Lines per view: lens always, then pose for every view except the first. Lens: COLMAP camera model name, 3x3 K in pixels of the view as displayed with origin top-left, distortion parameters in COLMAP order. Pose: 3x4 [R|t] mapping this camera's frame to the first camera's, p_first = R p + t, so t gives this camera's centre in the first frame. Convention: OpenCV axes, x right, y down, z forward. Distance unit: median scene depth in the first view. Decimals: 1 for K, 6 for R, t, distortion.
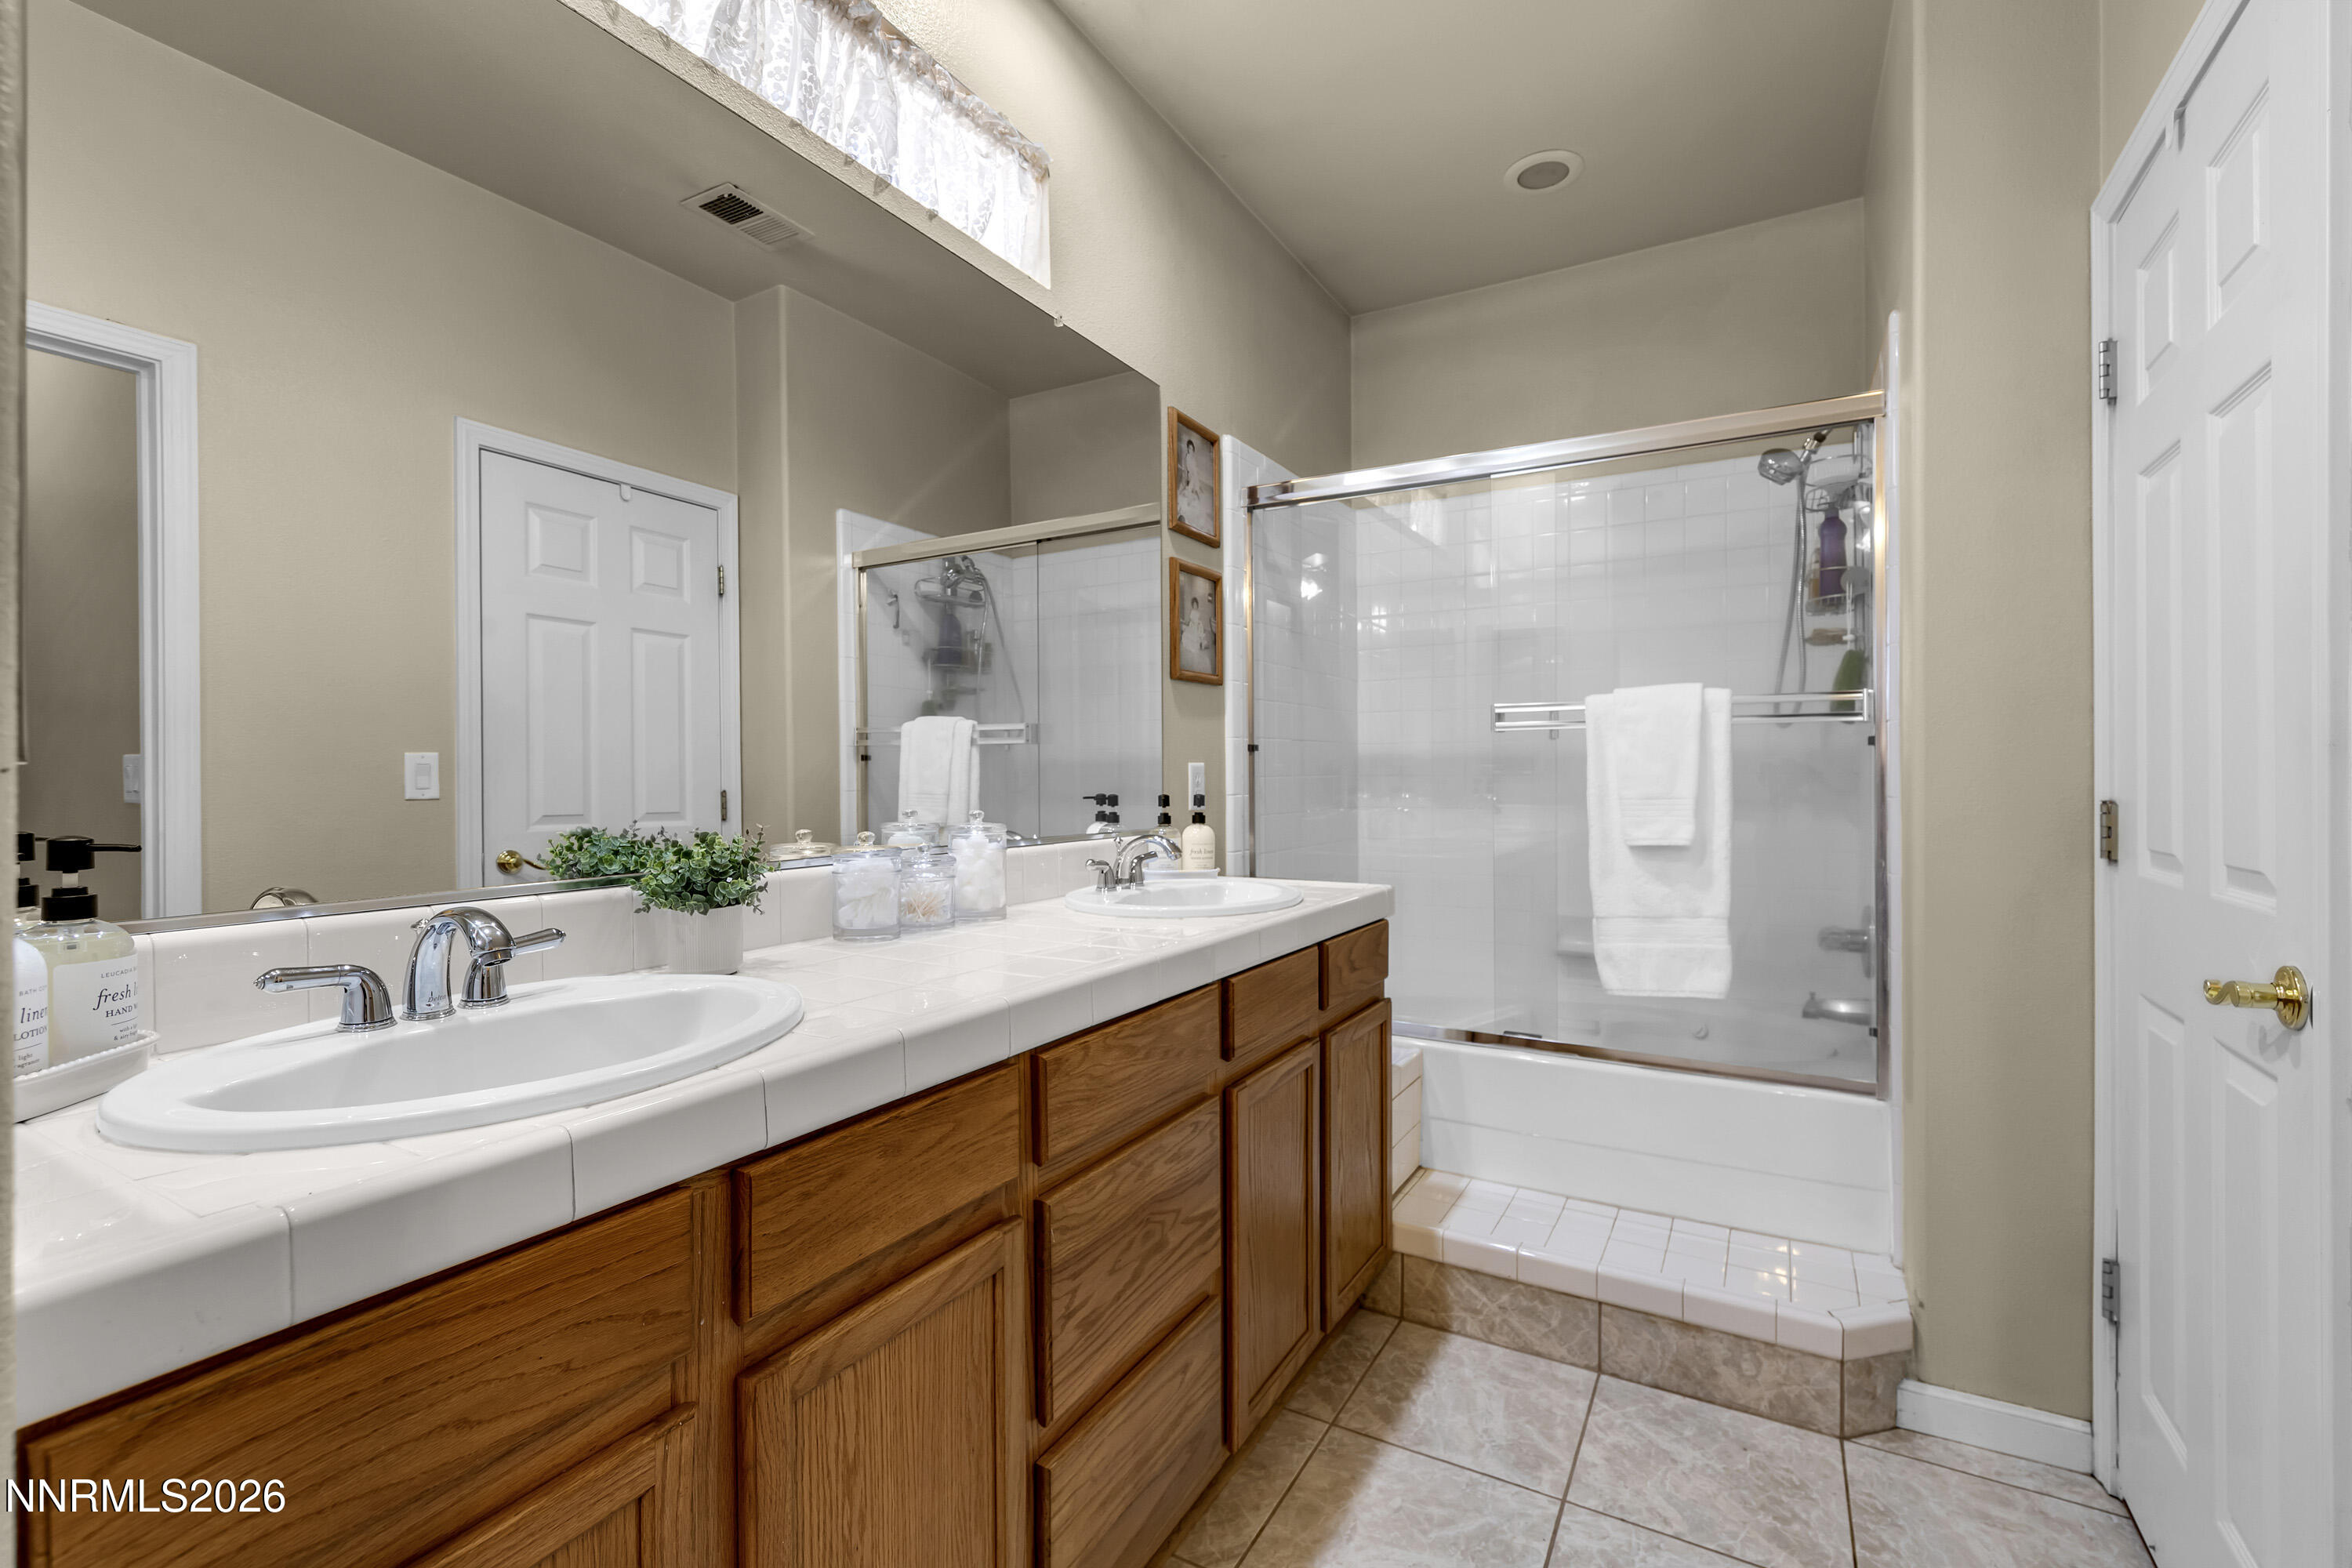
lens RADIAL K [[1005.5, 0, 1180.3], [0, 1005.5, 776.0], [0, 0, 1]] dist [0.004217, -0.004094]
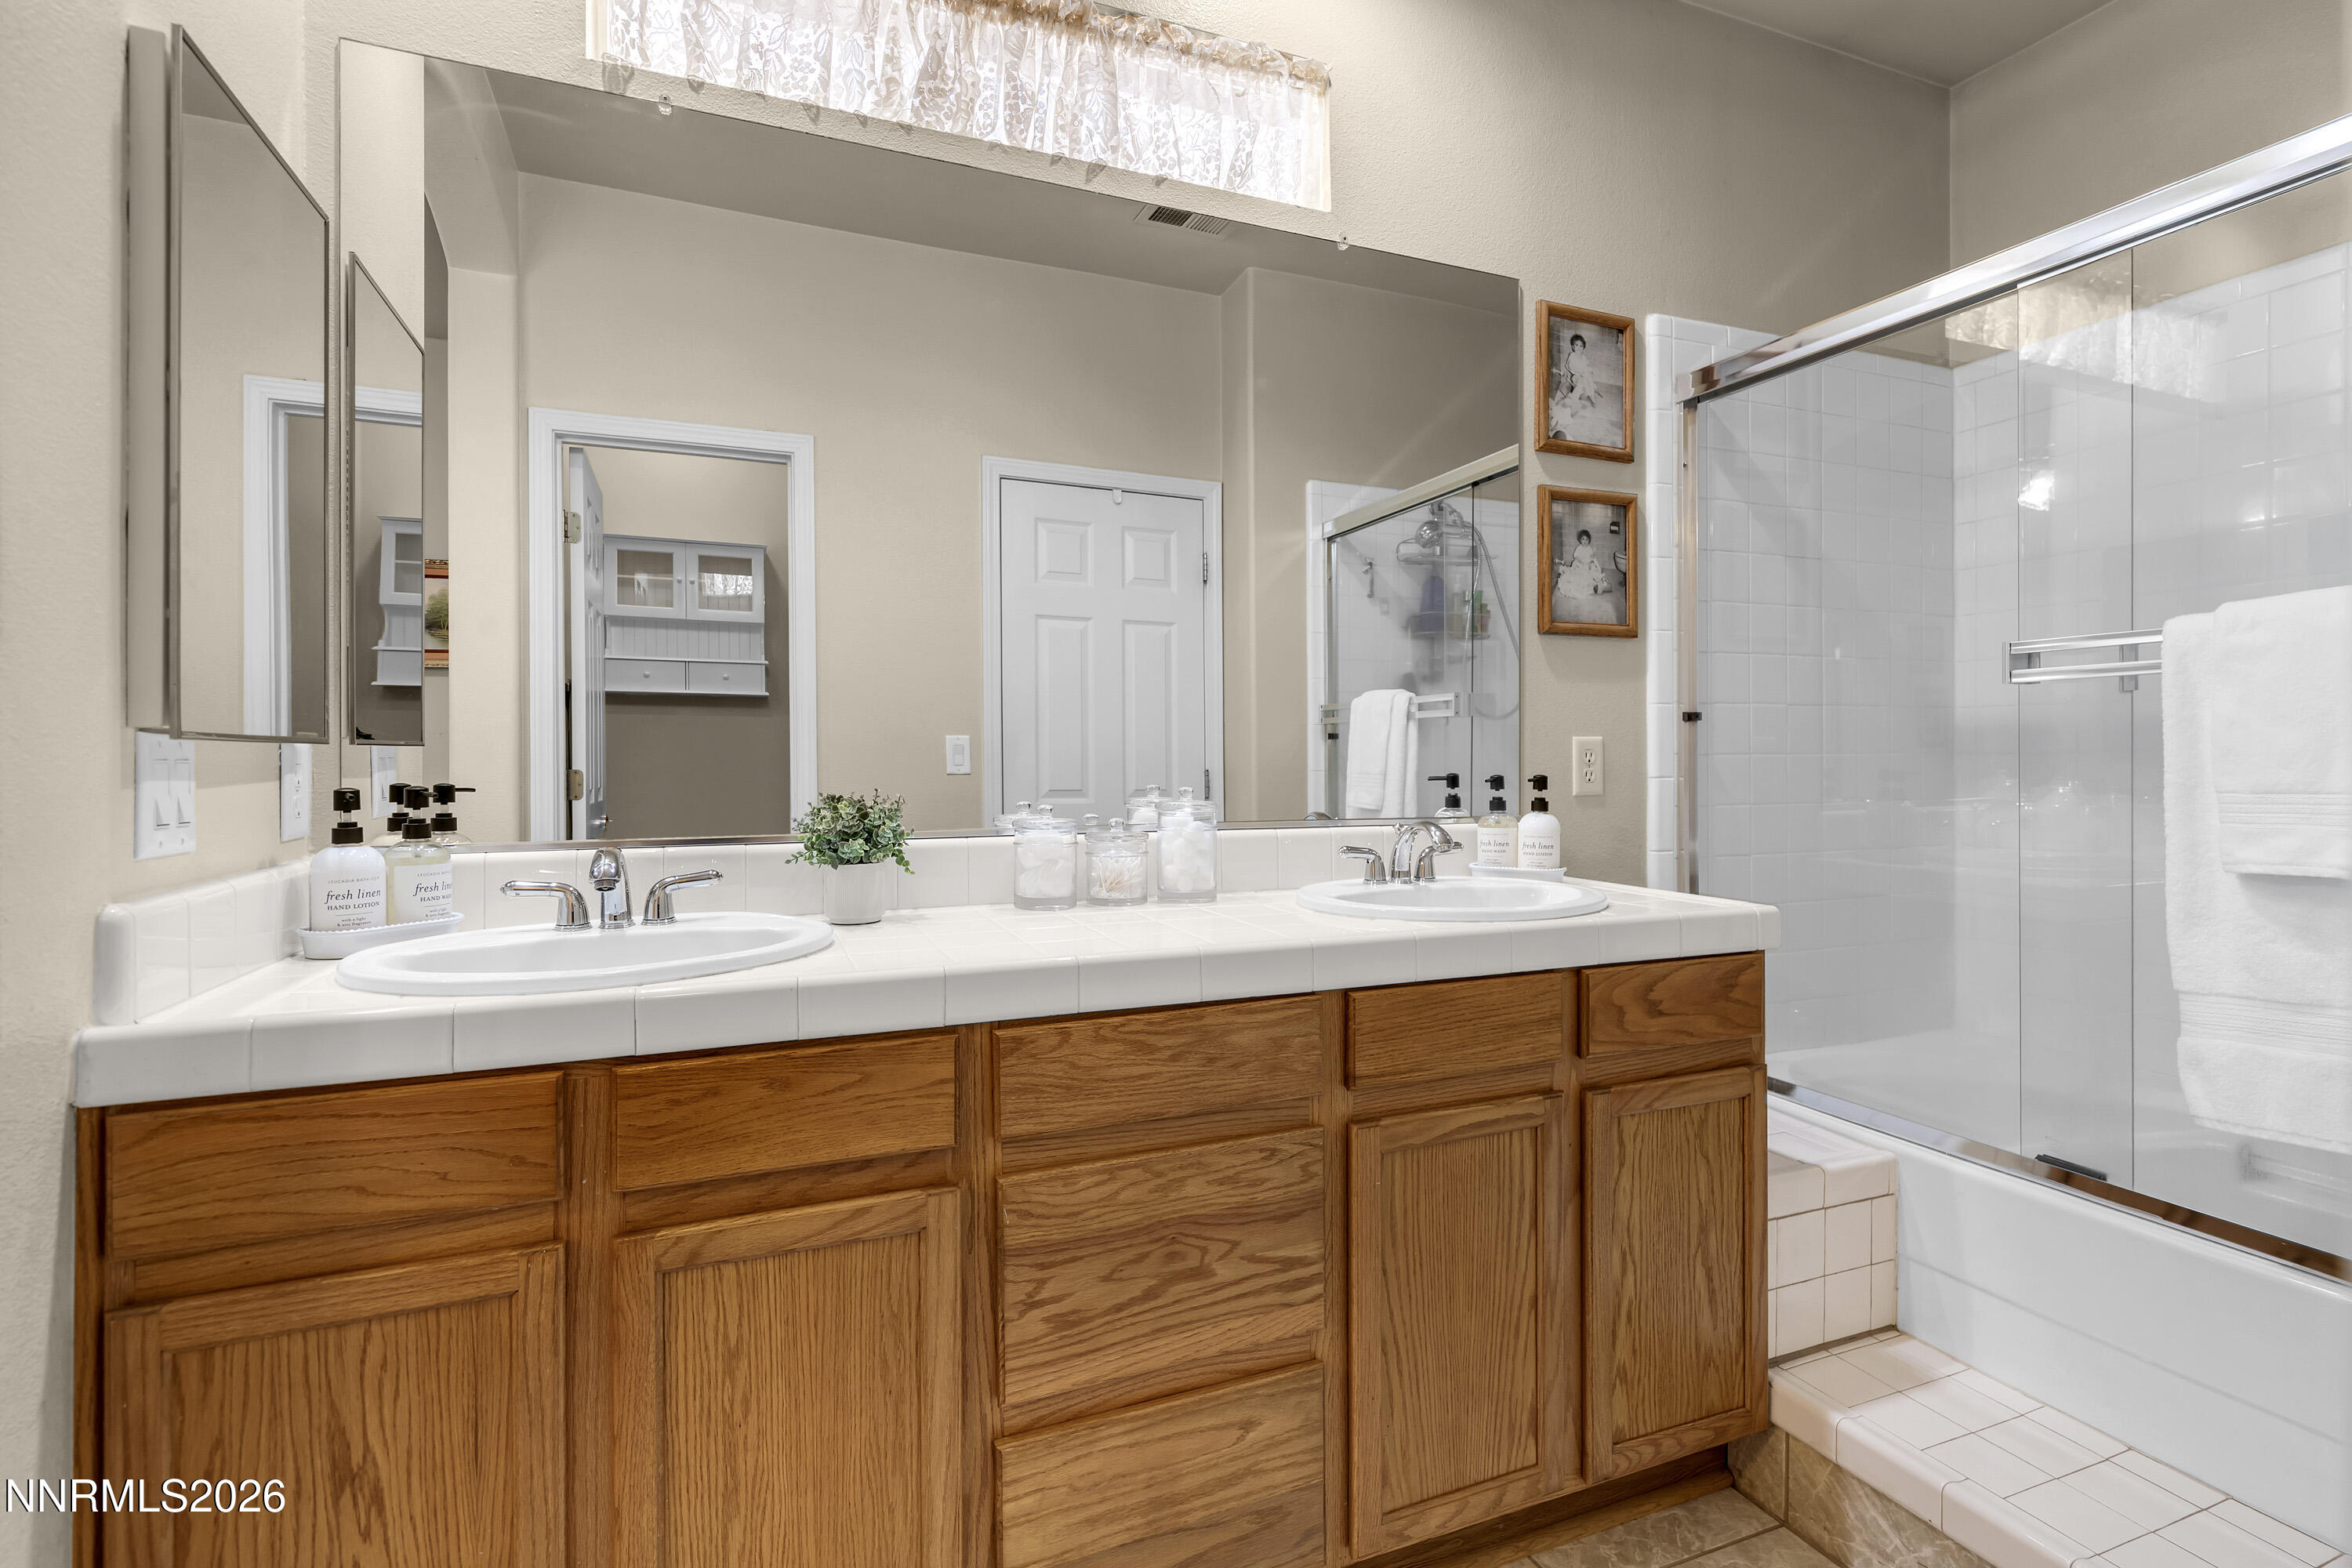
lens RADIAL K [[1105.4, 0, 1211.7], [0, 1105.4, 760.1], [0, 0, 1]] dist [0.002753, 0.000237]
pose [[0.793241, 0.003088, -0.608900, 0.381939], [-0.001386, 0.999994, 0.003265, 0.003793], [0.608906, -0.001746, 0.793240, 0.146584]]
